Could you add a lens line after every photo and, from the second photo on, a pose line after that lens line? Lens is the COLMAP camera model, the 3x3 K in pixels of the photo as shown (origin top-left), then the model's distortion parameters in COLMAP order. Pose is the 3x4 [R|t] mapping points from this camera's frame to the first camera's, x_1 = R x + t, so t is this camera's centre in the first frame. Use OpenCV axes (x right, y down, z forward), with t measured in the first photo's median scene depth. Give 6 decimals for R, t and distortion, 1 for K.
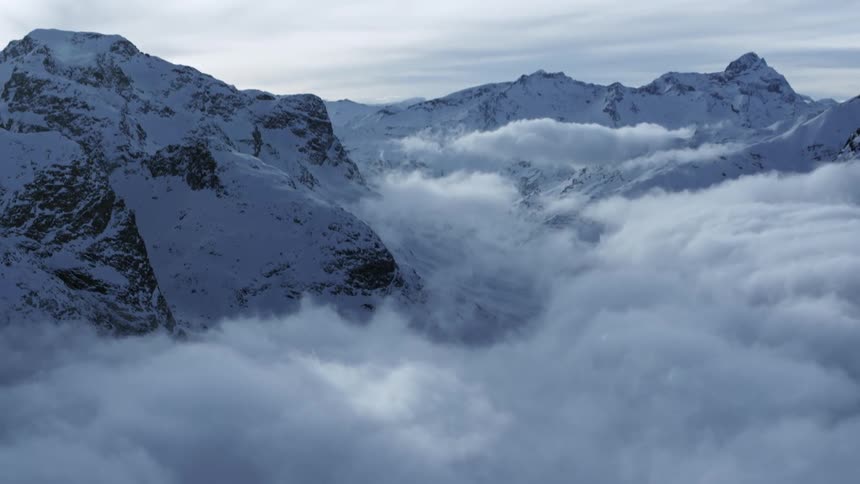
lens RADIAL K [[1445.4, 0, 430.1], [0, 1445.4, 240.5], [0, 0, 1]] dist [-0.137714, 0.000000]
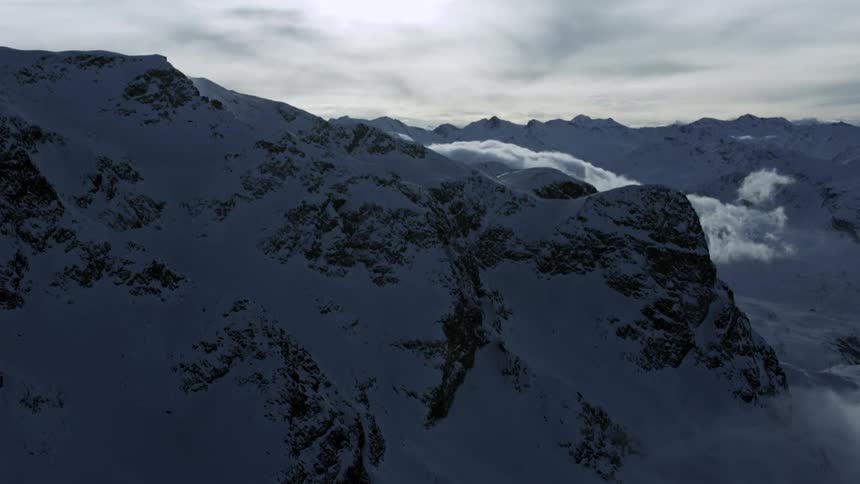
lens RADIAL K [[1445.4, 0, 430.6], [0, 1445.4, 244.0], [0, 0, 1]] dist [-0.137714, 0.000000]
pose [[0.941761, 0.011170, -0.336096, -0.006433], [-0.014486, 0.999868, -0.007361, -0.088455], [0.335969, 0.011801, 0.941799, 0.645078]]
